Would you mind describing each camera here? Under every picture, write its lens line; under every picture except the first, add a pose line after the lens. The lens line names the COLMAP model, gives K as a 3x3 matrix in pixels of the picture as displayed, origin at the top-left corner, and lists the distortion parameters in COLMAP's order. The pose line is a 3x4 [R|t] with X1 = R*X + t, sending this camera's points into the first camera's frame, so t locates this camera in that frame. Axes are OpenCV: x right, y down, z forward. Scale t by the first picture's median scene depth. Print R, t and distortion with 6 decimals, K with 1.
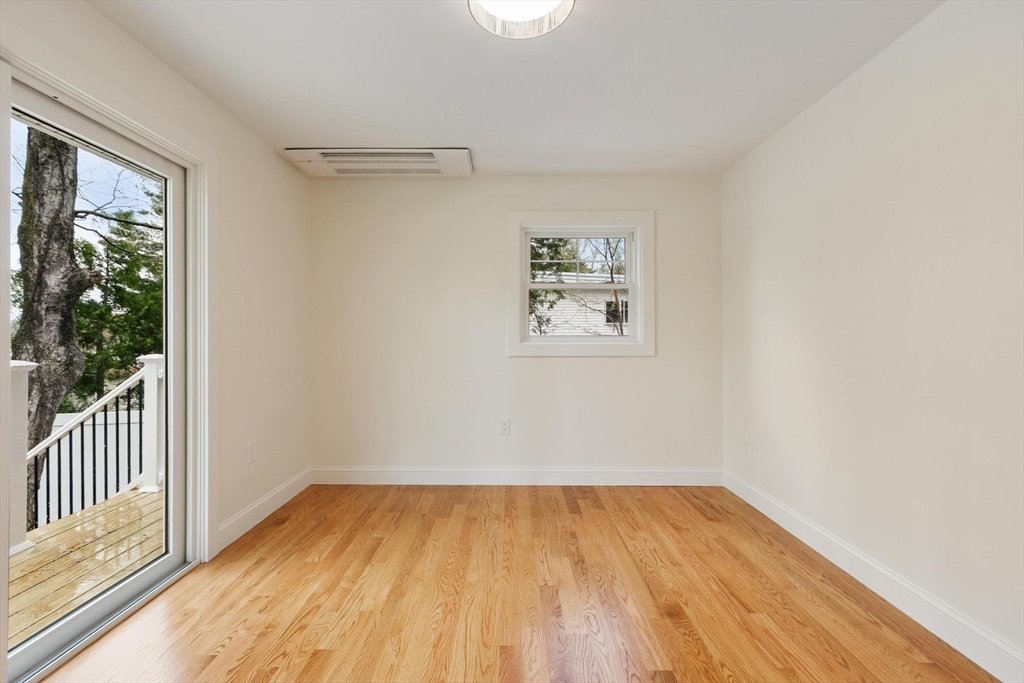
lens RADIAL K [[451.3, 0, 509.9], [0, 451.3, 336.4], [0, 0, 1]] dist [0.003319, -0.000674]
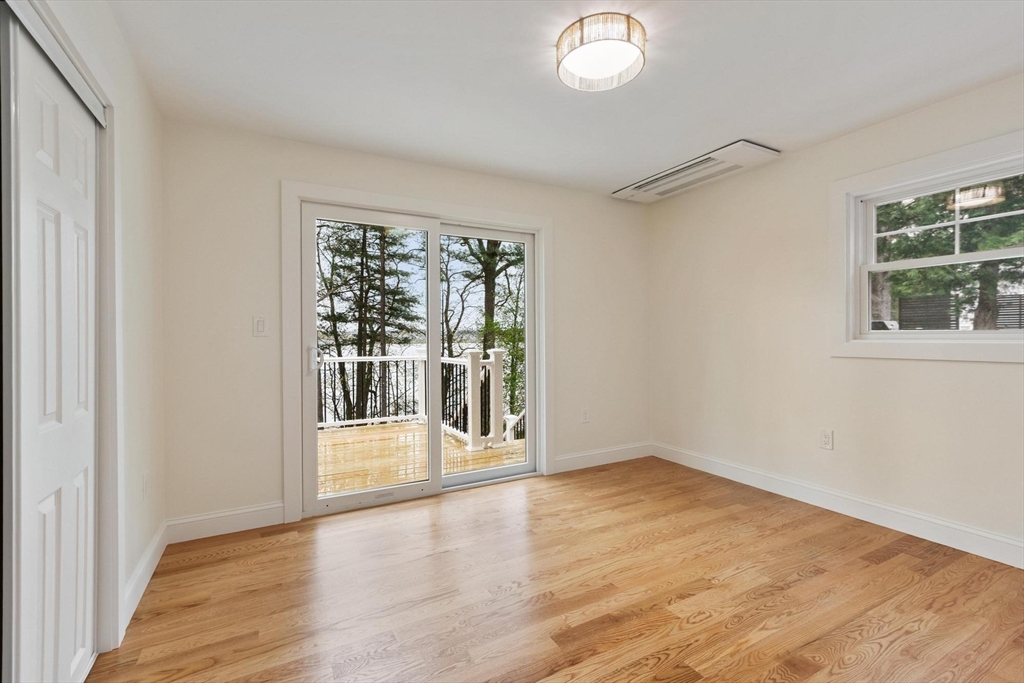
lens RADIAL K [[451.3, 0, 506.8], [0, 451.3, 341.0], [0, 0, 1]] dist [0.003319, -0.000674]
pose [[0.480877, 0.006789, -0.876762, 0.619347], [0.011282, 0.999839, 0.013929, -0.005168], [0.876716, -0.016590, 0.480723, 0.101984]]
